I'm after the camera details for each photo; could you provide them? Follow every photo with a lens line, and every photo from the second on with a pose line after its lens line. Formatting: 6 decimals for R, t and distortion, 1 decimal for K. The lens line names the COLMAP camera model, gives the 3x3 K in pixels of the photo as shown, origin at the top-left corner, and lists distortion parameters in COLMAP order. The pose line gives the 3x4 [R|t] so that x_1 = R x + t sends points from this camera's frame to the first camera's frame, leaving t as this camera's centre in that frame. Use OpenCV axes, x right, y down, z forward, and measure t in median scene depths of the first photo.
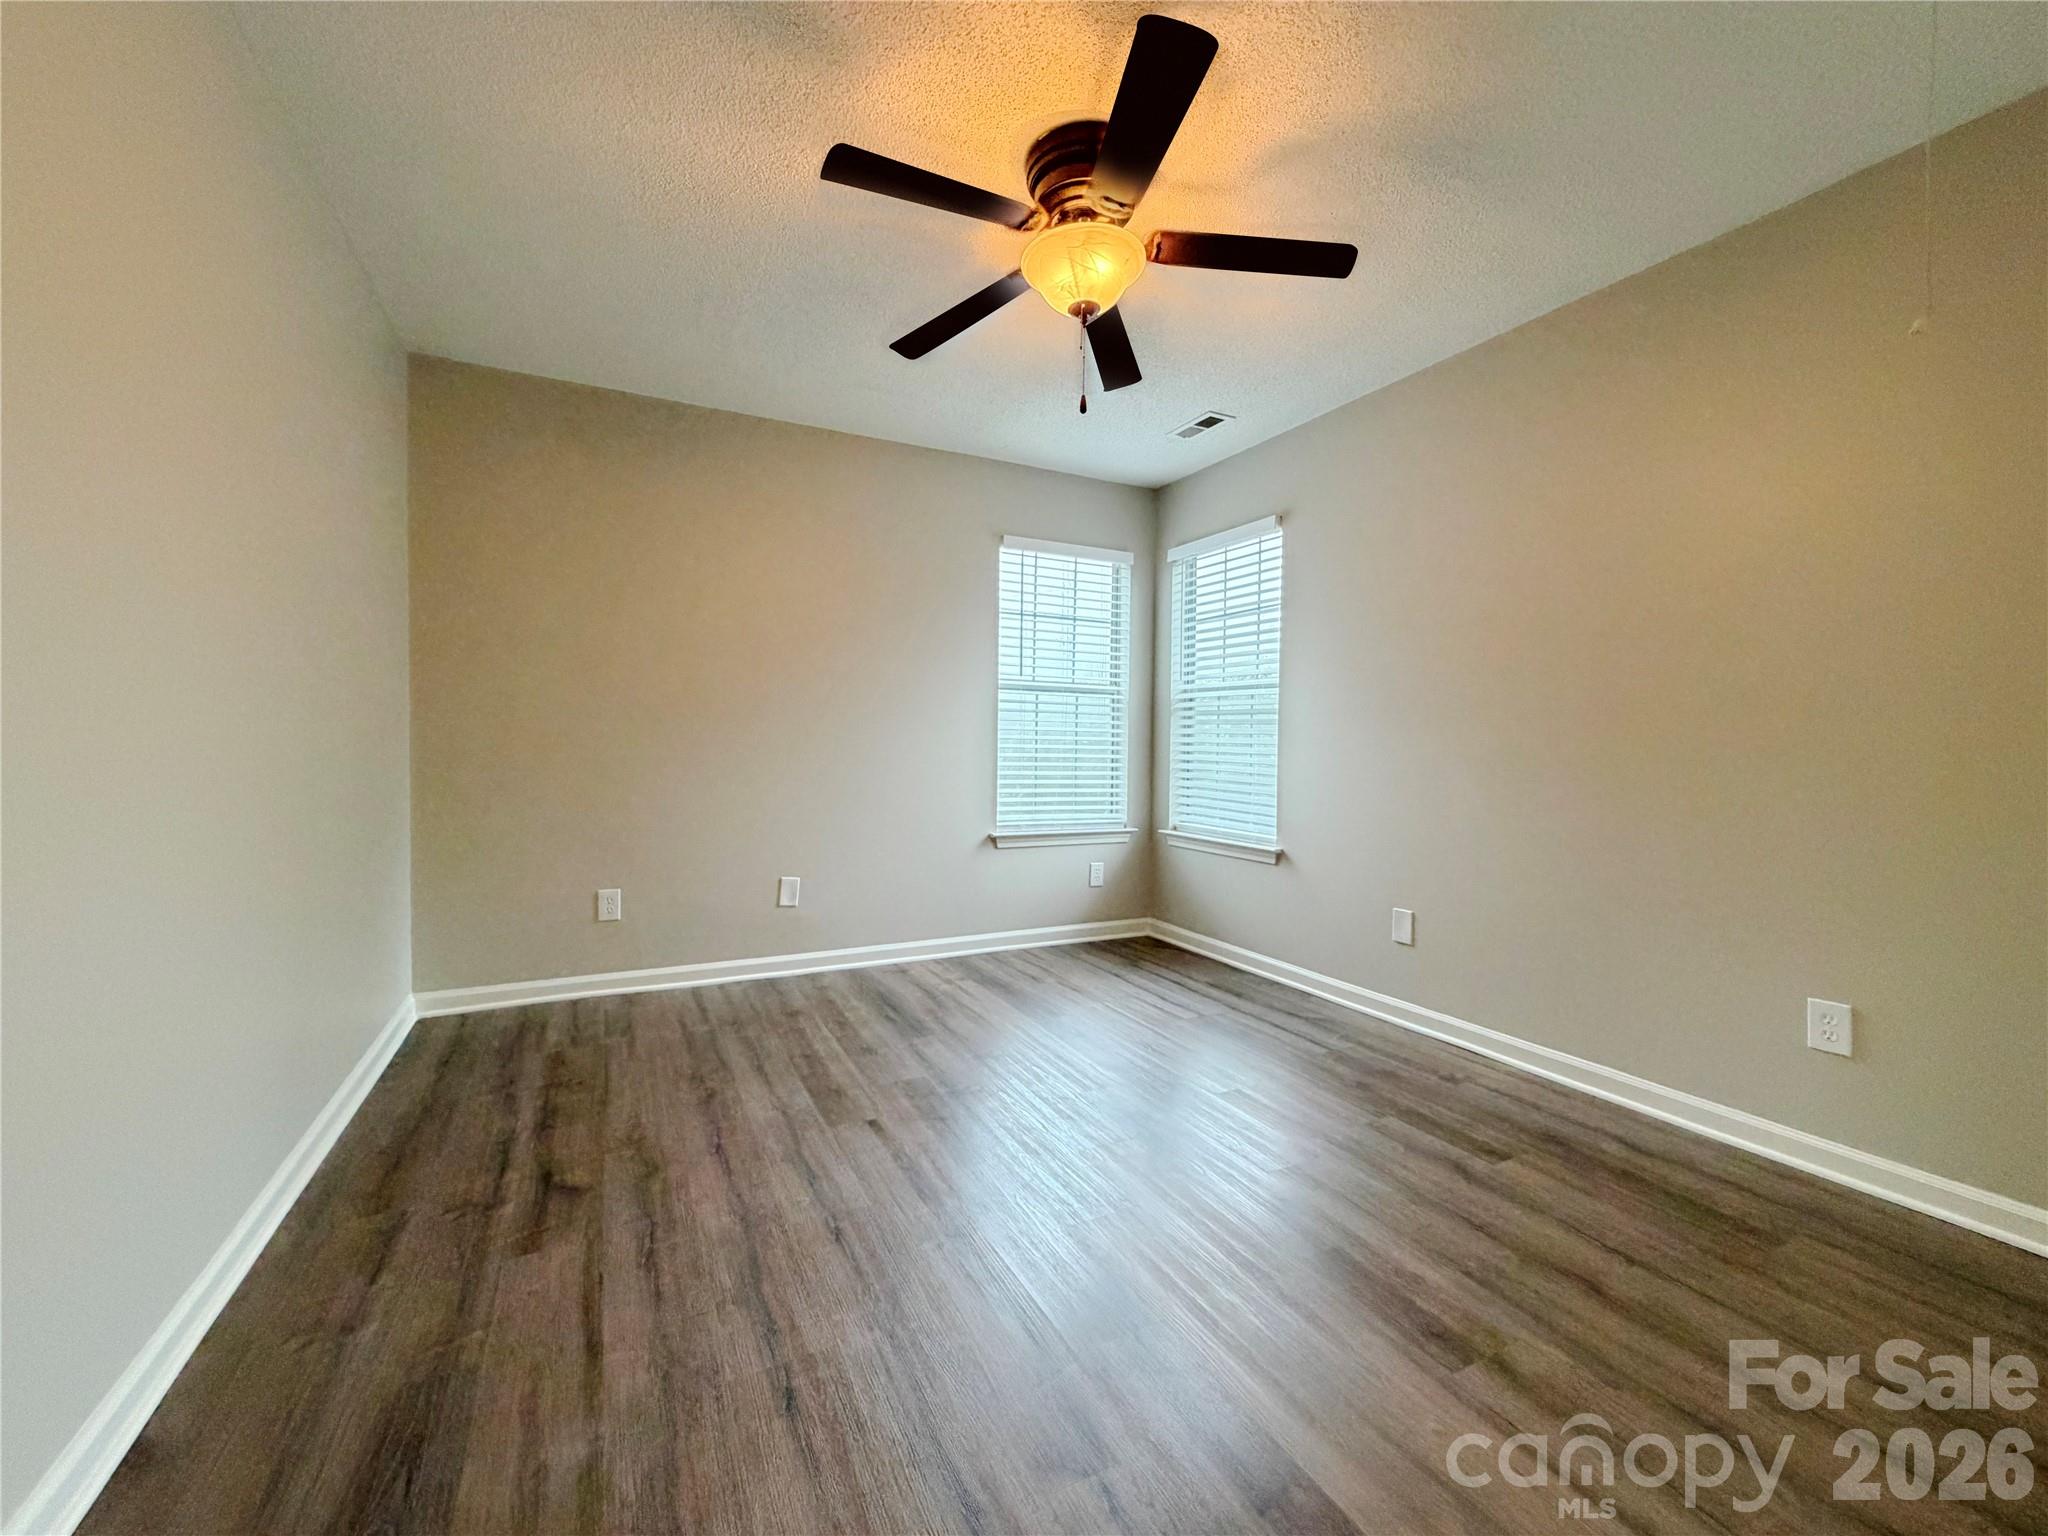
lens RADIAL K [[819.7, 0, 1014.5], [0, 819.7, 766.6], [0, 0, 1]] dist [-0.000652, -0.001267]
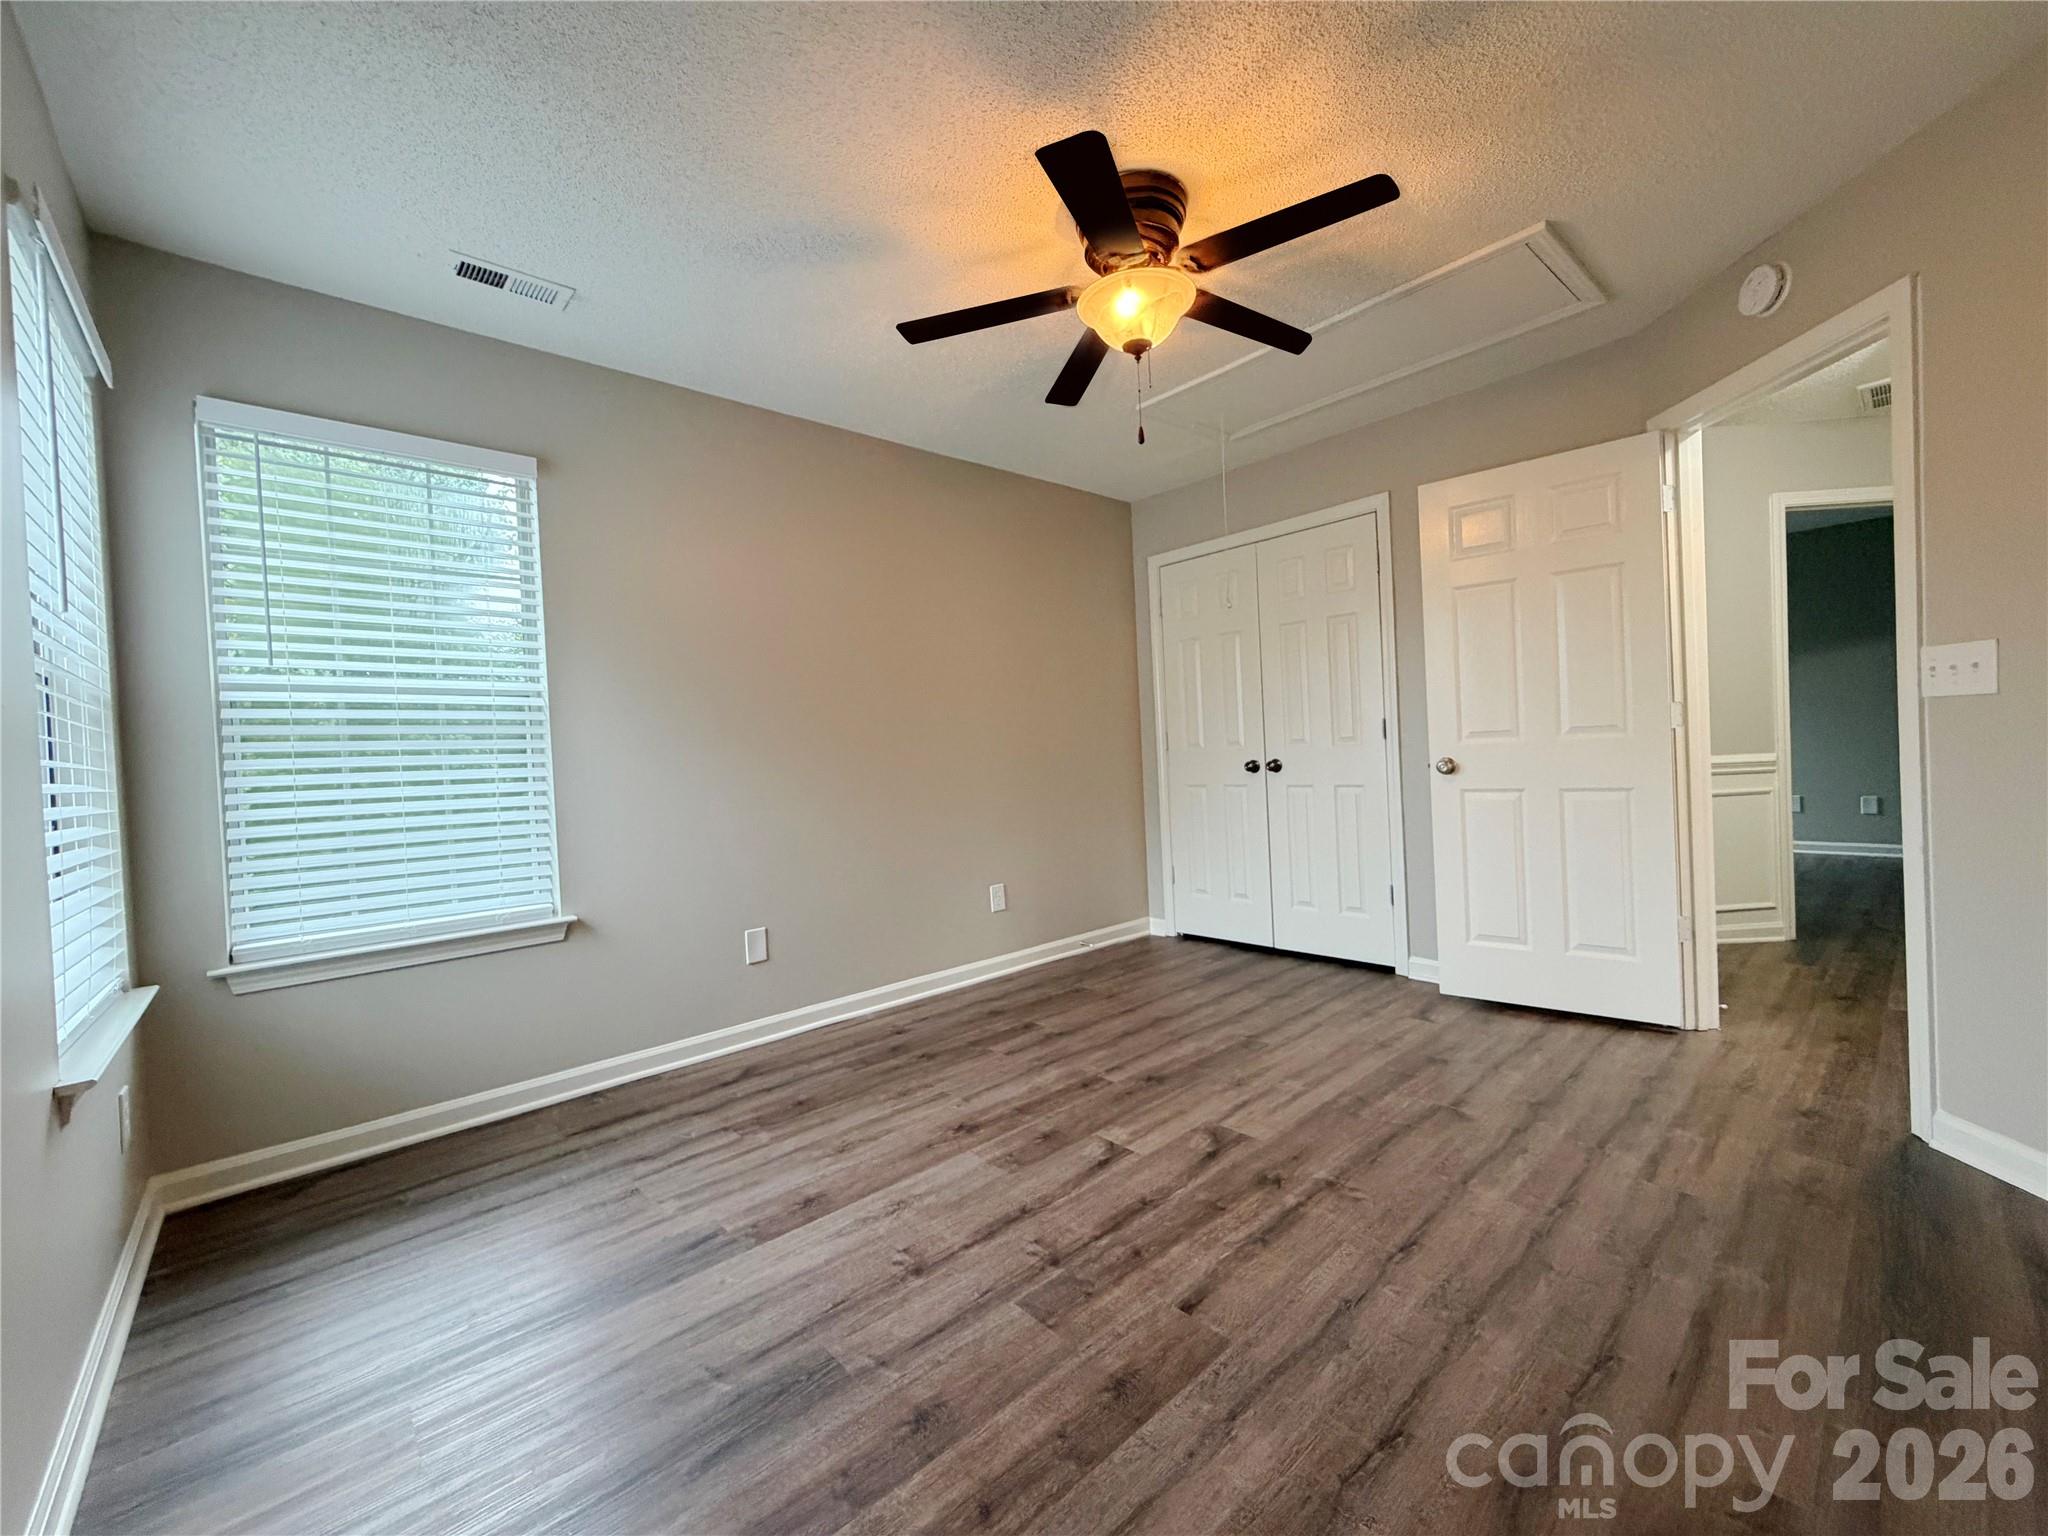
lens RADIAL K [[819.7, 0, 1013.4], [0, 819.7, 773.8], [0, 0, 1]] dist [-0.000652, -0.001267]
pose [[-0.253987, -0.031034, 0.966710, -0.733820], [0.068233, 0.996420, 0.049915, -0.058167], [-0.964798, 0.078639, -0.250960, 1.182365]]
